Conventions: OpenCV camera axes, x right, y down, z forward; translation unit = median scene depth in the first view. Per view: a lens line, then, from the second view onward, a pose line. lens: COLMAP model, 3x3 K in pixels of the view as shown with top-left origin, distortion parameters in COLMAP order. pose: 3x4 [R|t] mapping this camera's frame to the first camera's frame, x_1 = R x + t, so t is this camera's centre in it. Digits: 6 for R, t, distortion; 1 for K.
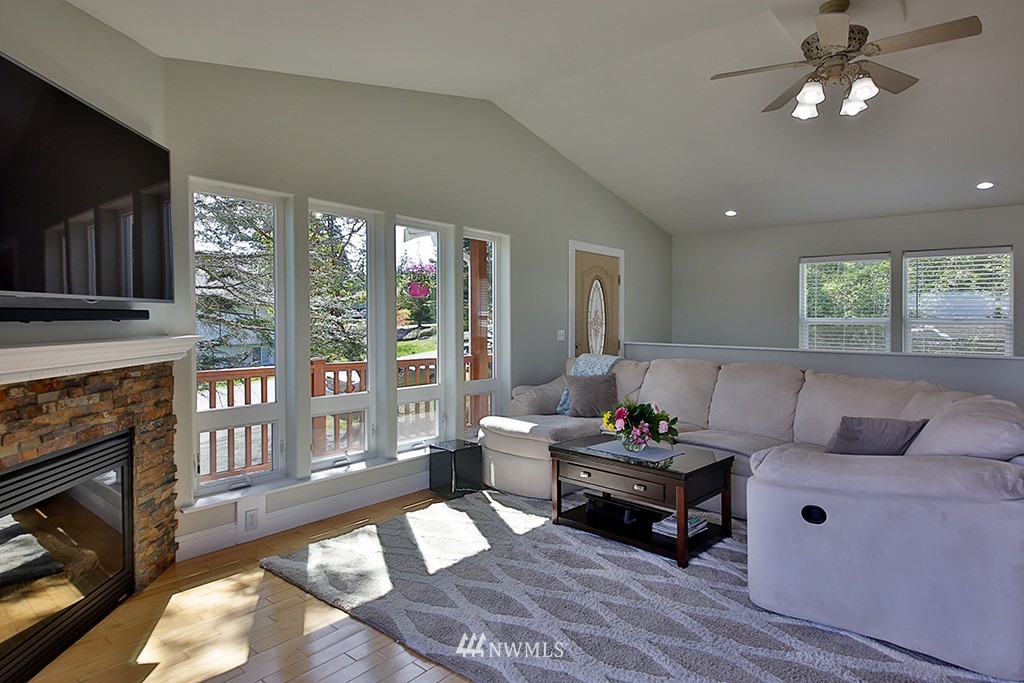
lens RADIAL K [[589.7, 0, 514.4], [0, 589.7, 339.8], [0, 0, 1]] dist [0.006399, 0.000202]
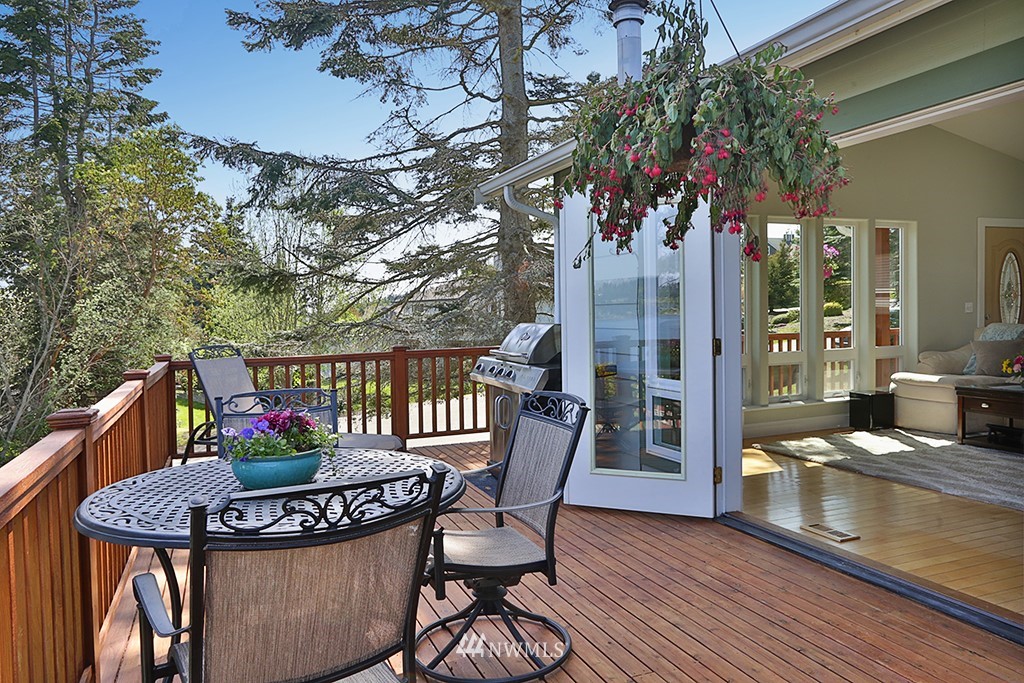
lens RADIAL K [[727.4, 0, 531.1], [0, 727.4, 358.2], [0, 0, 1]] dist [0.006073, 0.007888]
pose [[0.891573, -0.000273, -0.452877, -0.039612], [0.017059, 0.999310, 0.032980, 0.035406], [0.452556, -0.037129, 0.890963, -0.718509]]
